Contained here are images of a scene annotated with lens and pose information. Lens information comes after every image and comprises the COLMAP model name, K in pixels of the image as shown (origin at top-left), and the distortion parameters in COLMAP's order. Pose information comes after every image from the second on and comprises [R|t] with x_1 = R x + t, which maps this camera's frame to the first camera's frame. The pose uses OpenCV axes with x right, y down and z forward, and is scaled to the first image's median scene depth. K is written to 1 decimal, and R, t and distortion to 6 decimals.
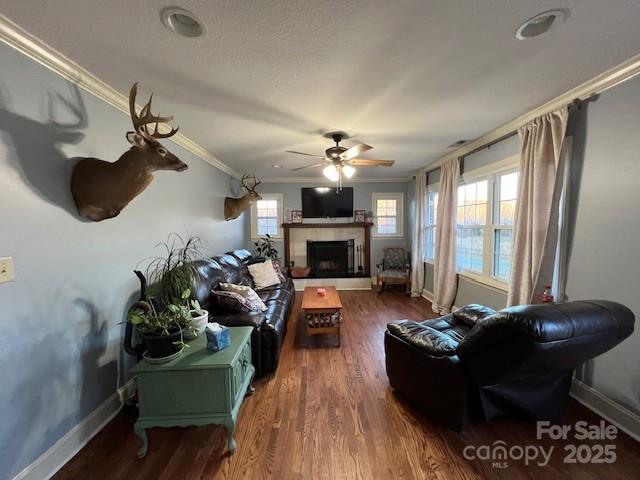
lens RADIAL K [[255.4, 0, 319.0], [0, 255.4, 235.9], [0, 0, 1]] dist [-0.002179, 0.000447]
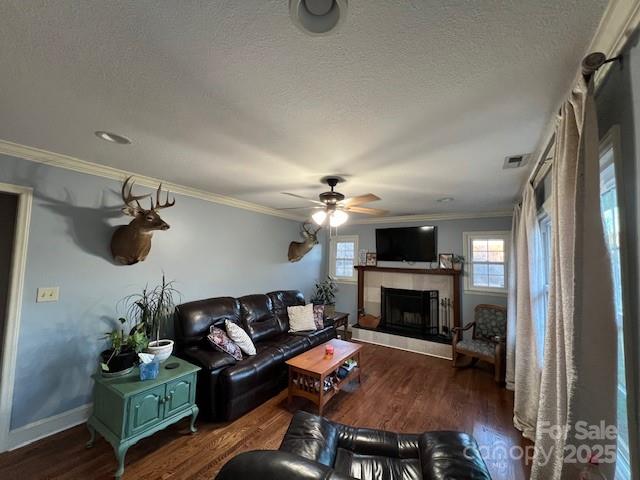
lens RADIAL K [[255.4, 0, 316.1], [0, 255.4, 235.8], [0, 0, 1]] dist [-0.002179, 0.000447]
pose [[0.824782, -0.018546, -0.565146, 0.277779], [-0.060221, 0.990897, -0.120405, -0.035747], [0.562235, 0.133342, 0.816157, 0.113948]]
